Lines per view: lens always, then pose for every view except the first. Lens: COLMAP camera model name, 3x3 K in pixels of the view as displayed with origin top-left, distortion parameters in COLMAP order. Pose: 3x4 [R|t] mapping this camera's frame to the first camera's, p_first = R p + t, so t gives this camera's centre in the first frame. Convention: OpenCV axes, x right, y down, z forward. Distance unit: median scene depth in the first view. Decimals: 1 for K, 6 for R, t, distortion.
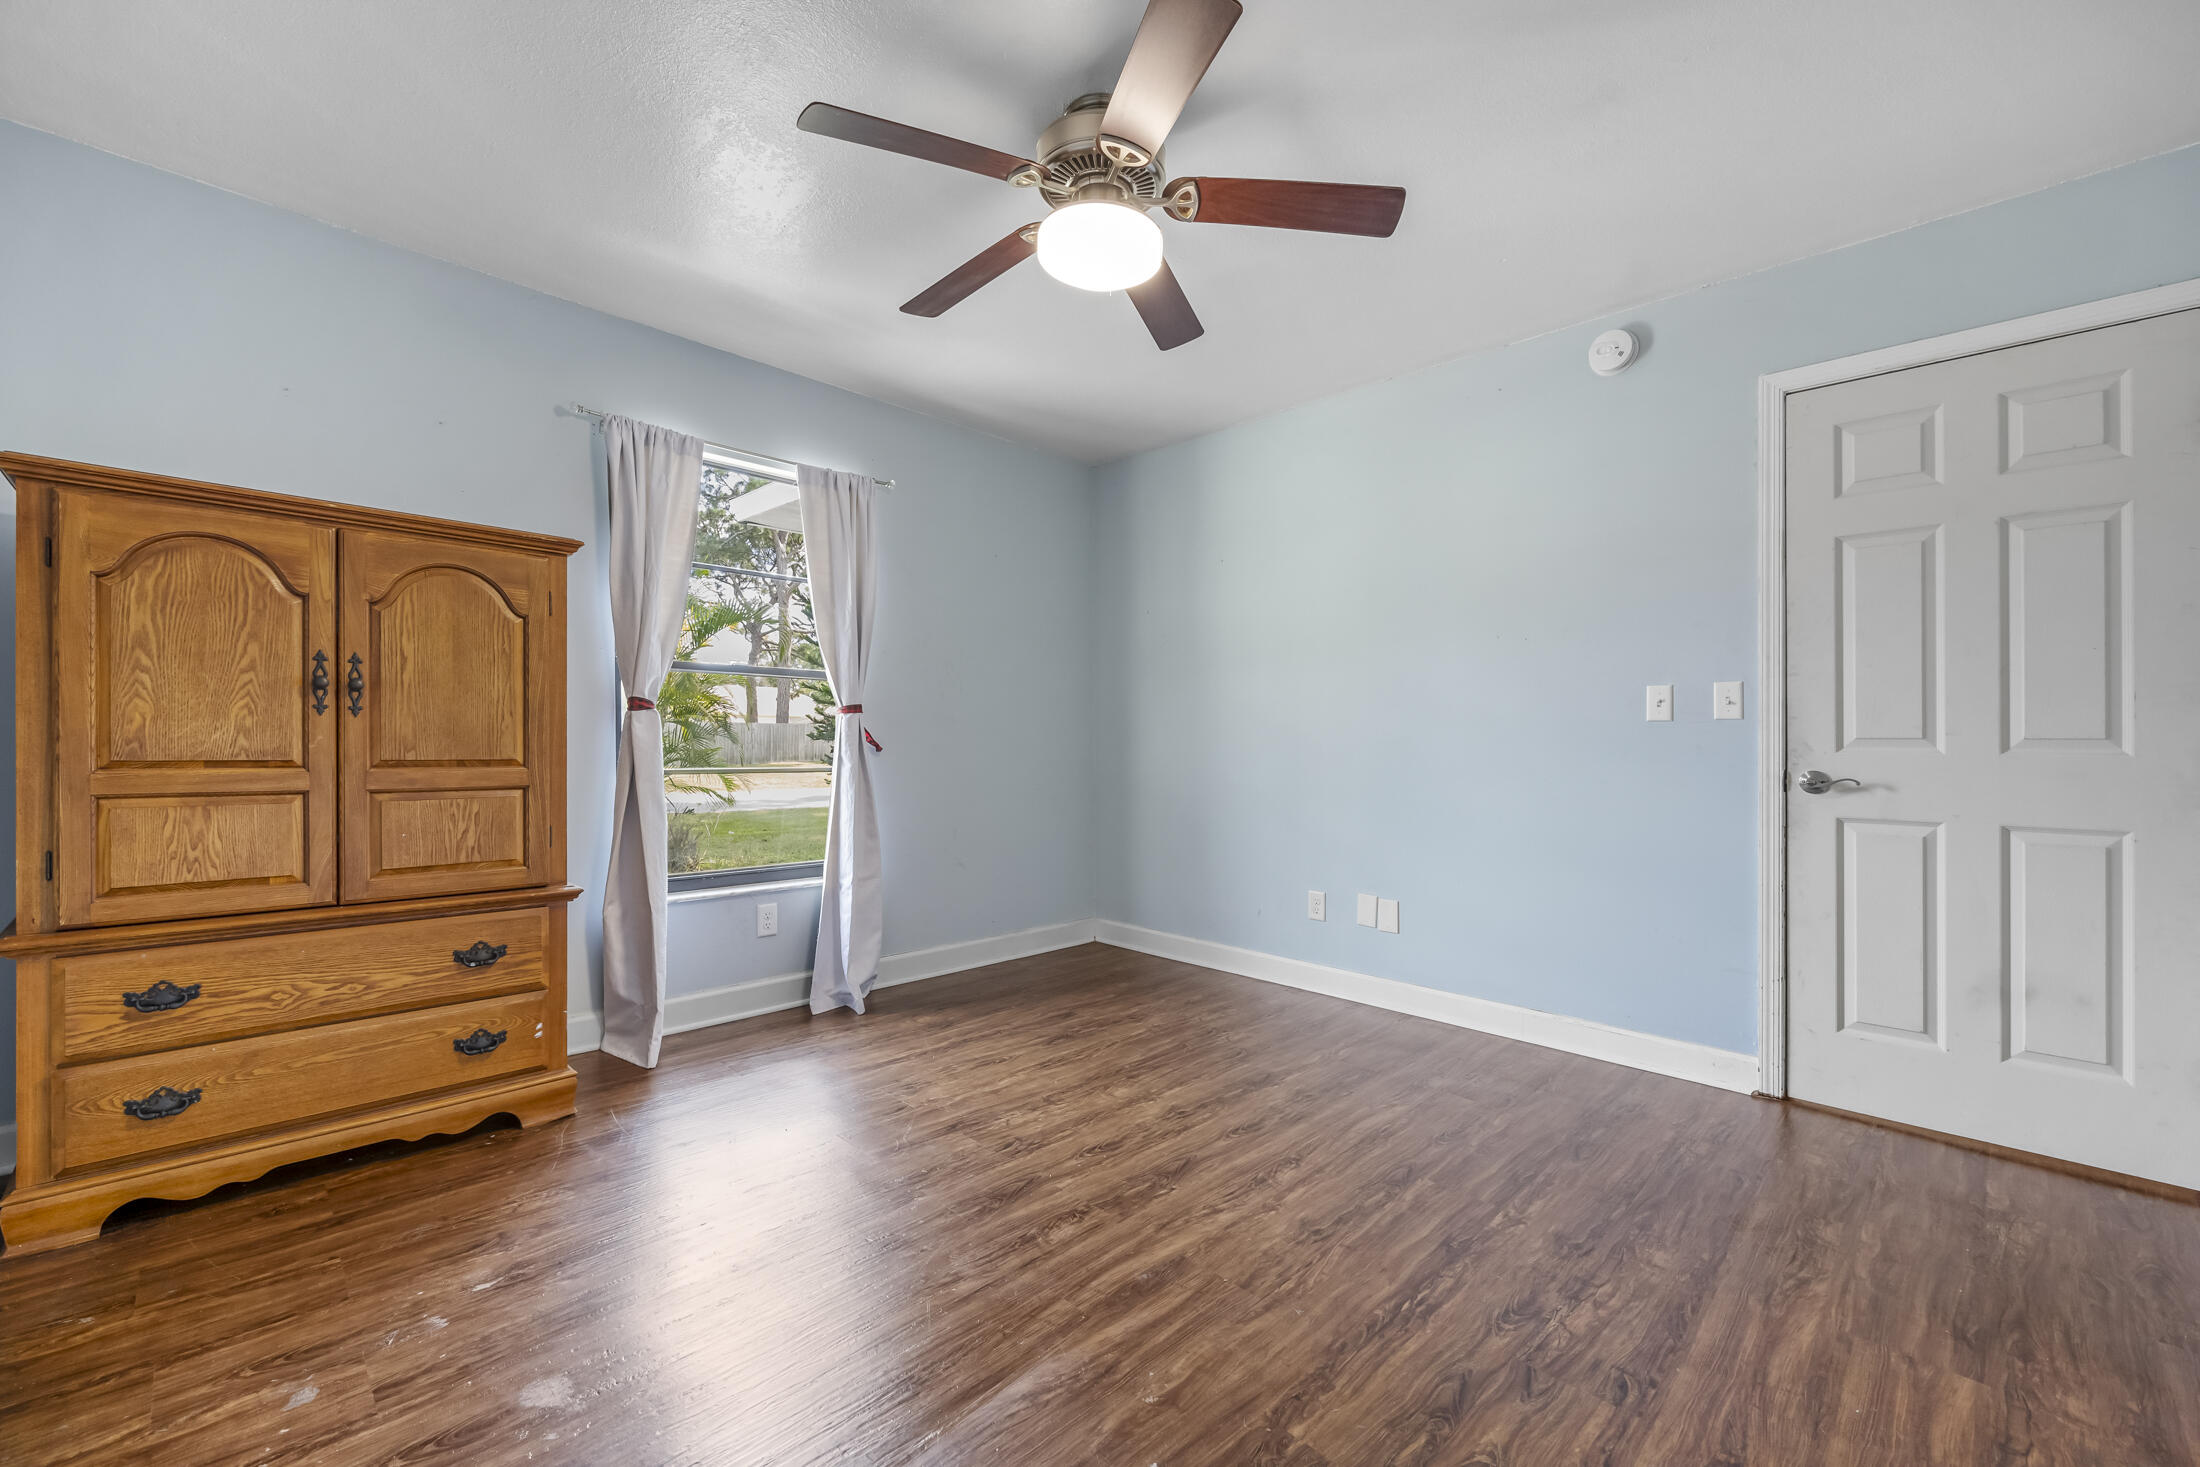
lens RADIAL K [[899.7, 0, 1099.1], [0, 899.7, 737.3], [0, 0, 1]] dist [-0.003014, 0.000365]
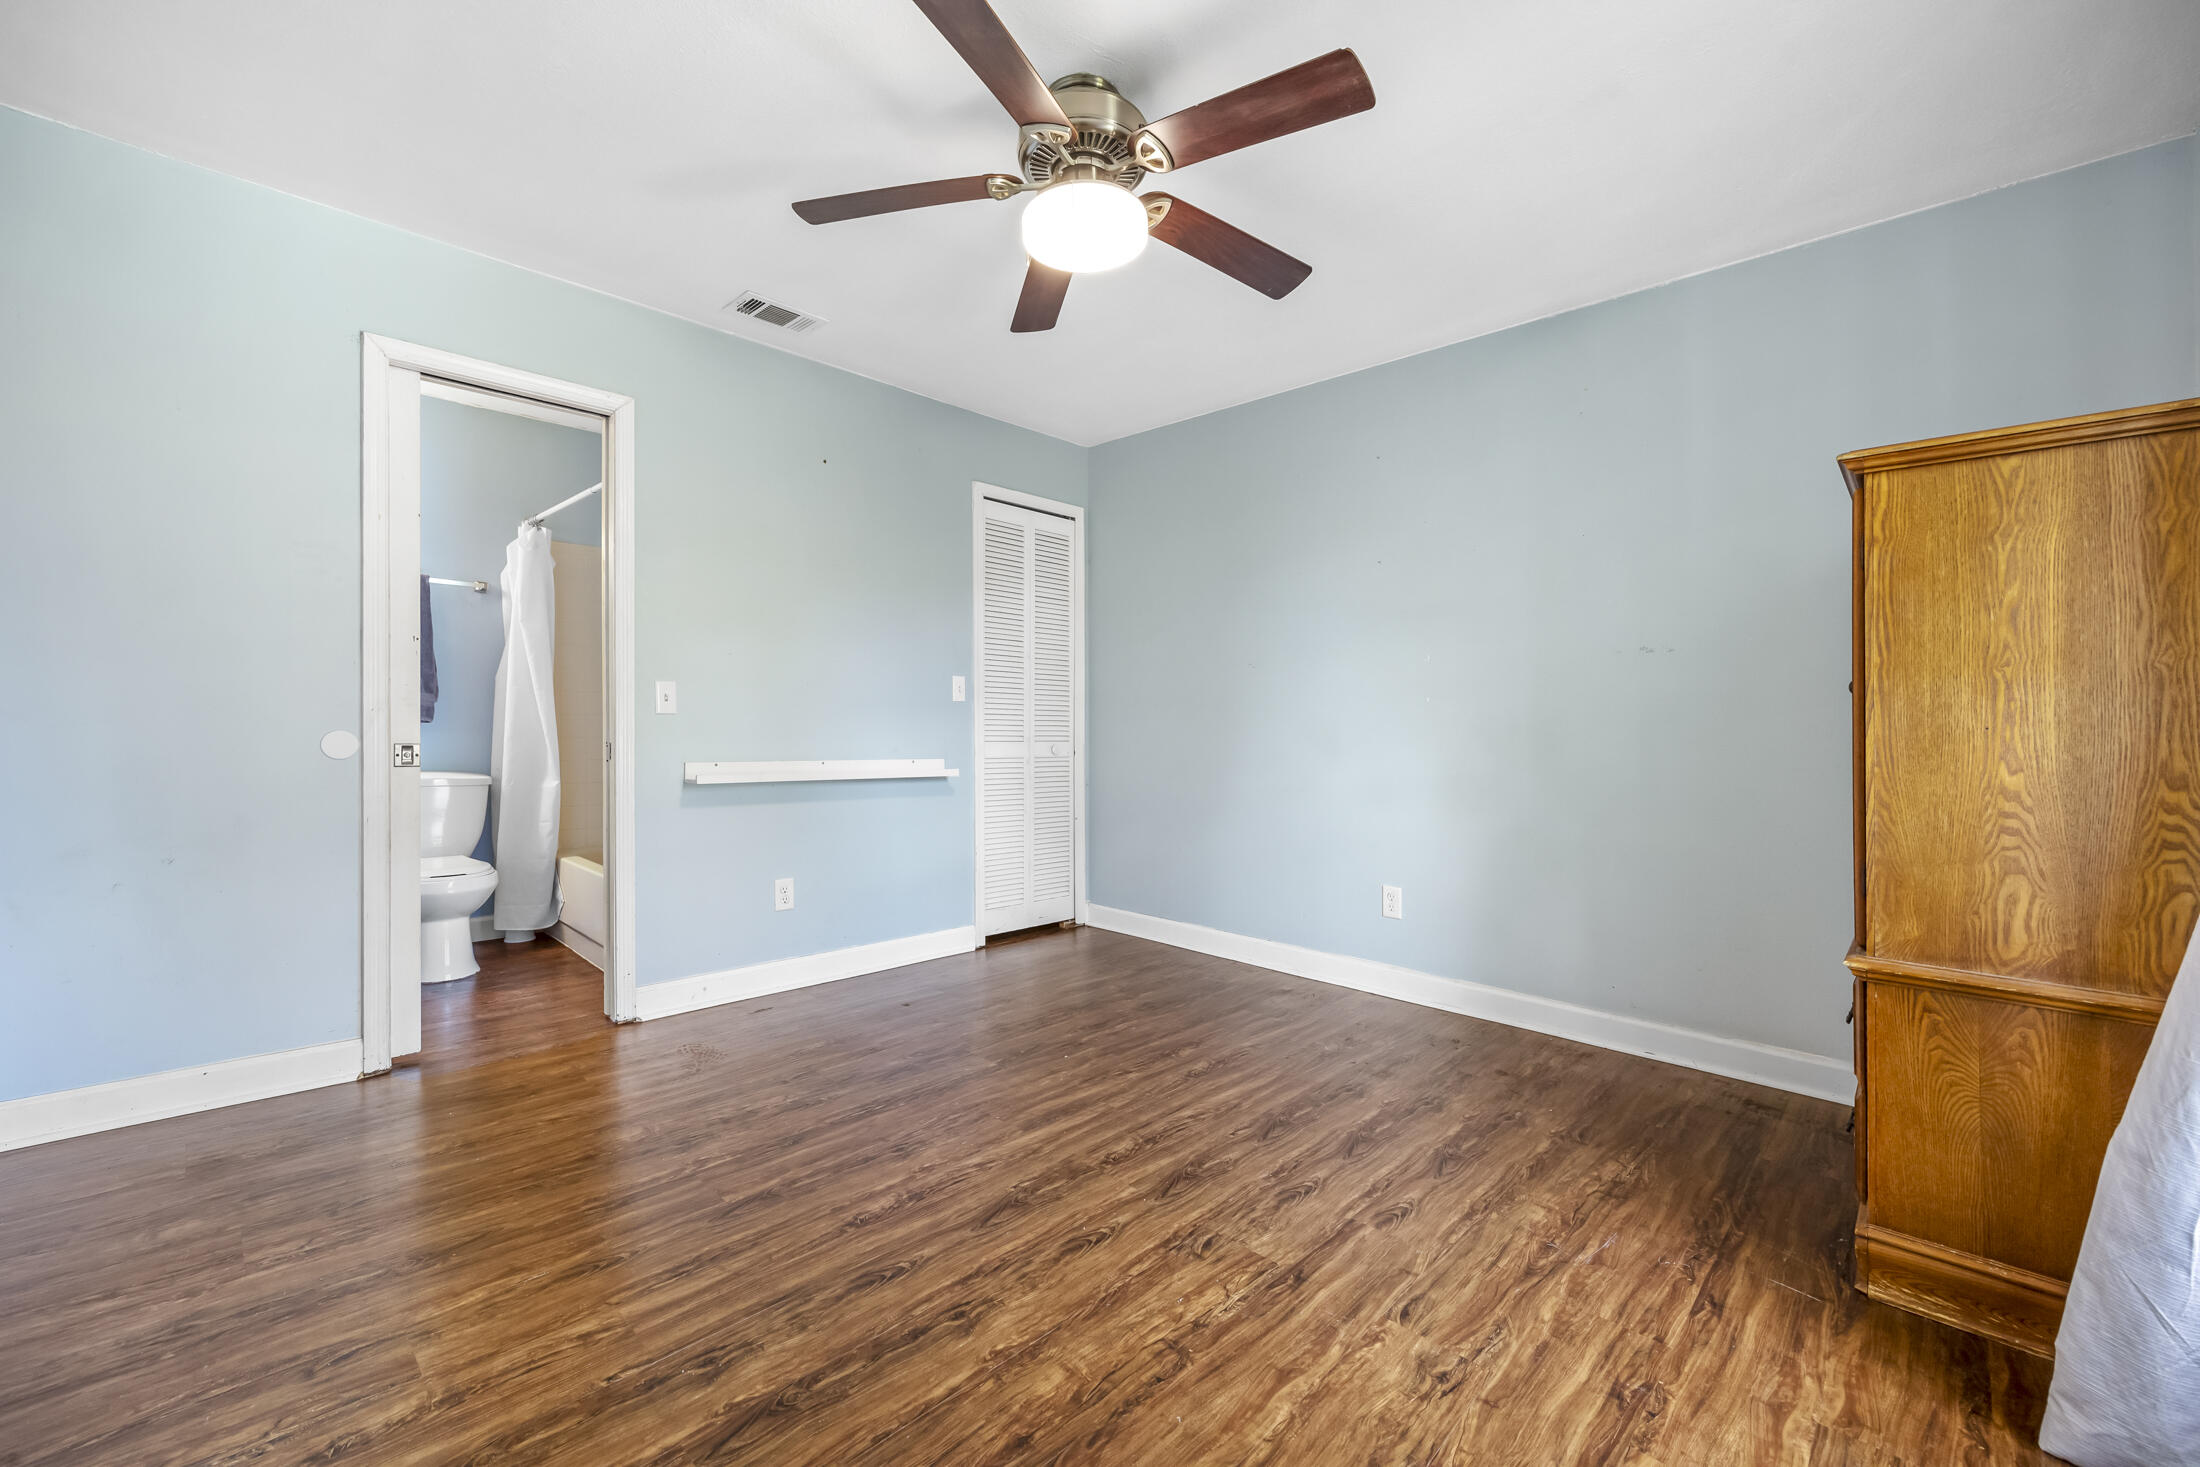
lens RADIAL K [[899.7, 0, 1098.6], [0, 899.7, 730.5], [0, 0, 1]] dist [-0.003014, 0.000365]
pose [[-0.999552, -0.029011, -0.007388, 0.013135], [-0.029032, 0.999574, 0.002835, 0.009023], [0.007303, 0.003048, -0.999969, 1.914844]]
